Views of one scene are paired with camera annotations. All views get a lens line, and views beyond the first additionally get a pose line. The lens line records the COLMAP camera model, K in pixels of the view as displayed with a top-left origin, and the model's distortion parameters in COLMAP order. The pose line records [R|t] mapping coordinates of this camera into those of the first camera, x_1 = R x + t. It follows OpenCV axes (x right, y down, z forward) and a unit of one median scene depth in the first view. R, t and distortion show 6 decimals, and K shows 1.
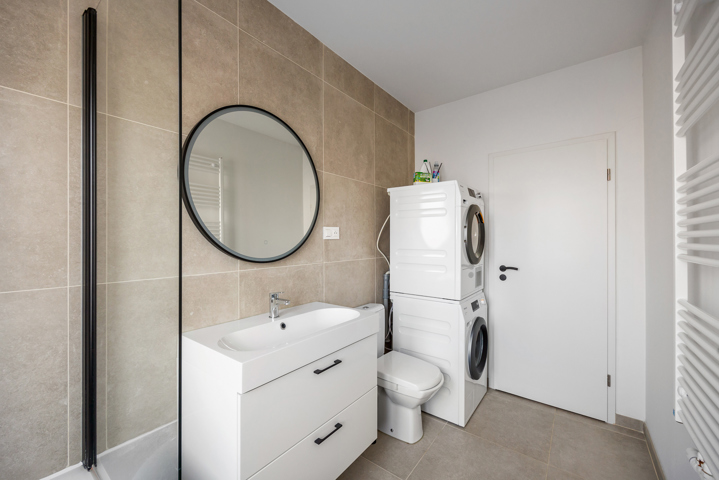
lens RADIAL K [[289.7, 0, 358.7], [0, 289.7, 238.2], [0, 0, 1]] dist [-0.003035, 0.000011]
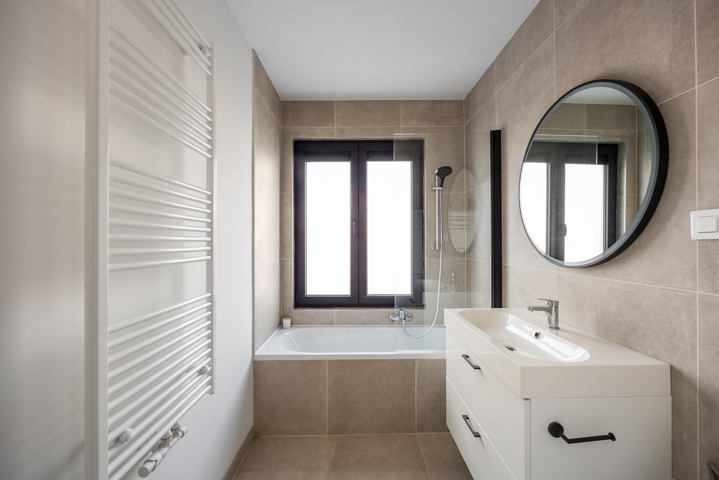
lens RADIAL K [[289.7, 0, 361.2], [0, 289.7, 242.4], [0, 0, 1]] dist [-0.003035, 0.000011]
pose [[-0.784417, 0.002007, -0.620231, 0.615272], [0.004445, 0.999987, -0.002386, 0.008157], [0.620218, -0.004629, -0.784416, 1.134779]]
